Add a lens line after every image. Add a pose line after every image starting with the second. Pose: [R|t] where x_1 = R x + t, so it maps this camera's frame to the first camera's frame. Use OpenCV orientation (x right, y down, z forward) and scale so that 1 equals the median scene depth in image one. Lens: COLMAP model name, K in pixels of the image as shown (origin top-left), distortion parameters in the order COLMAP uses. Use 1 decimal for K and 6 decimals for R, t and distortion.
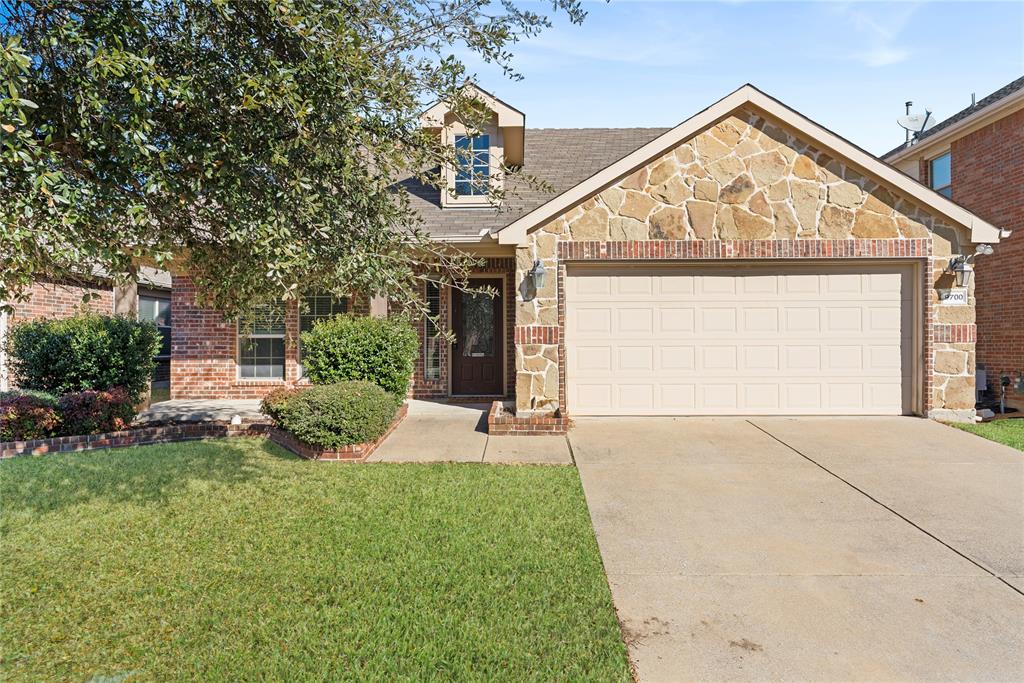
lens RADIAL K [[609.8, 0, 514.3], [0, 609.8, 345.4], [0, 0, 1]] dist [0.023685, -0.001251]
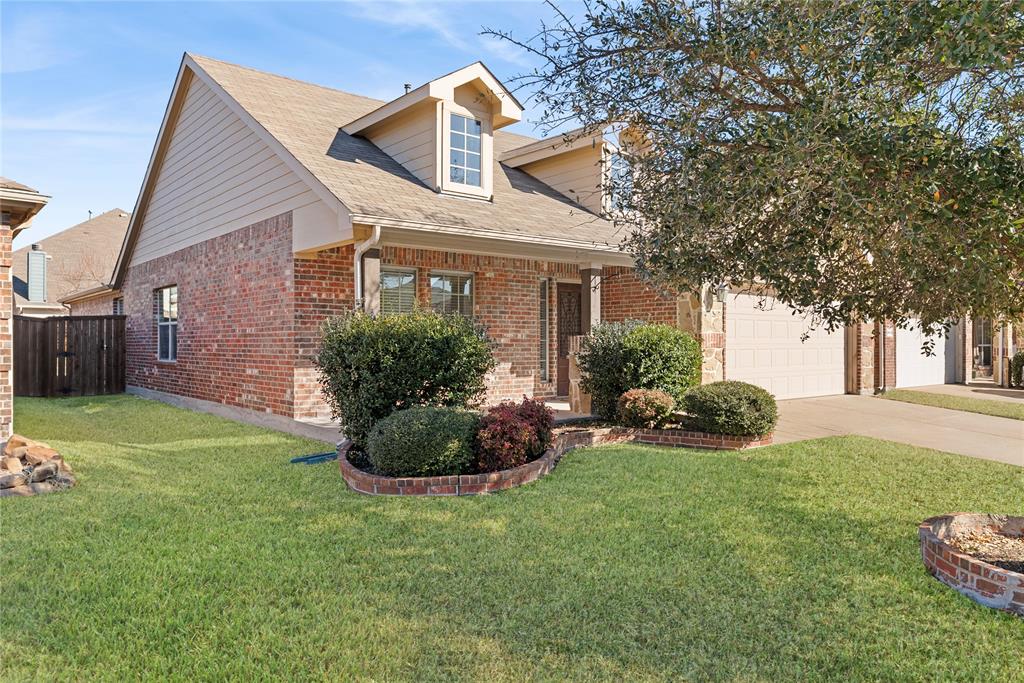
lens RADIAL K [[737.9, 0, 513.1], [0, 737.9, 341.1], [0, 0, 1]] dist [-0.002077, -0.000295]
pose [[0.767008, 0.002322, 0.641633, -1.186359], [-0.007895, 0.999952, 0.005818, -0.021020], [-0.641589, -0.009529, 0.766990, 0.145002]]
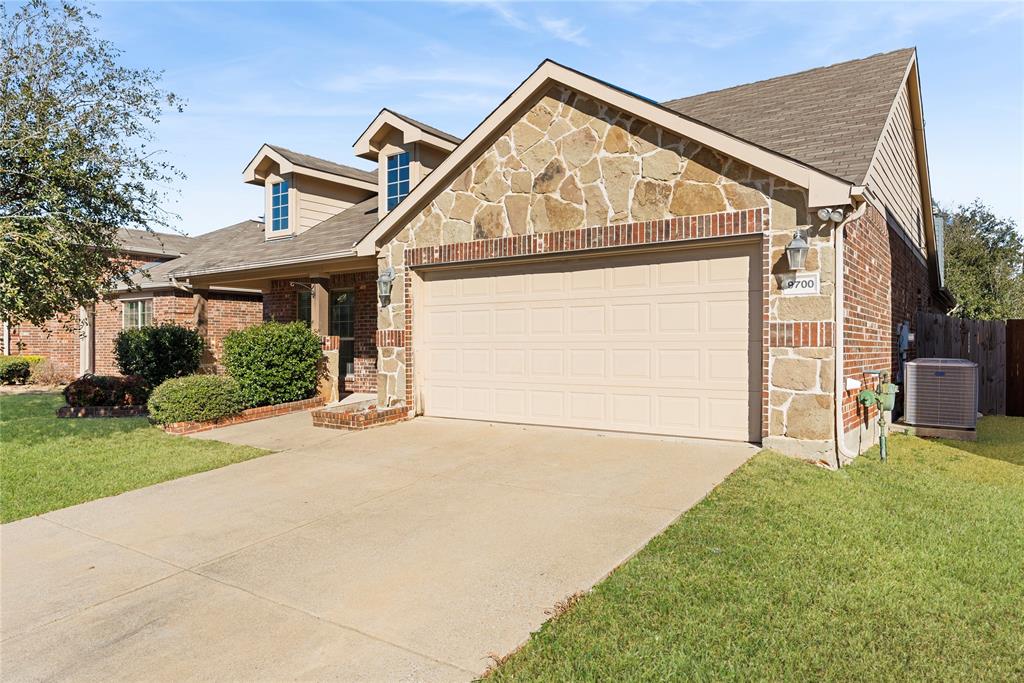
lens RADIAL K [[664.8, 0, 510.0], [0, 664.8, 340.4], [0, 0, 1]] dist [0.012772, 0.003235]
pose [[0.820290, -0.001725, -0.571945, 0.878387], [0.004250, 0.999986, 0.003079, -0.015947], [0.571932, -0.004956, 0.820286, 0.159639]]
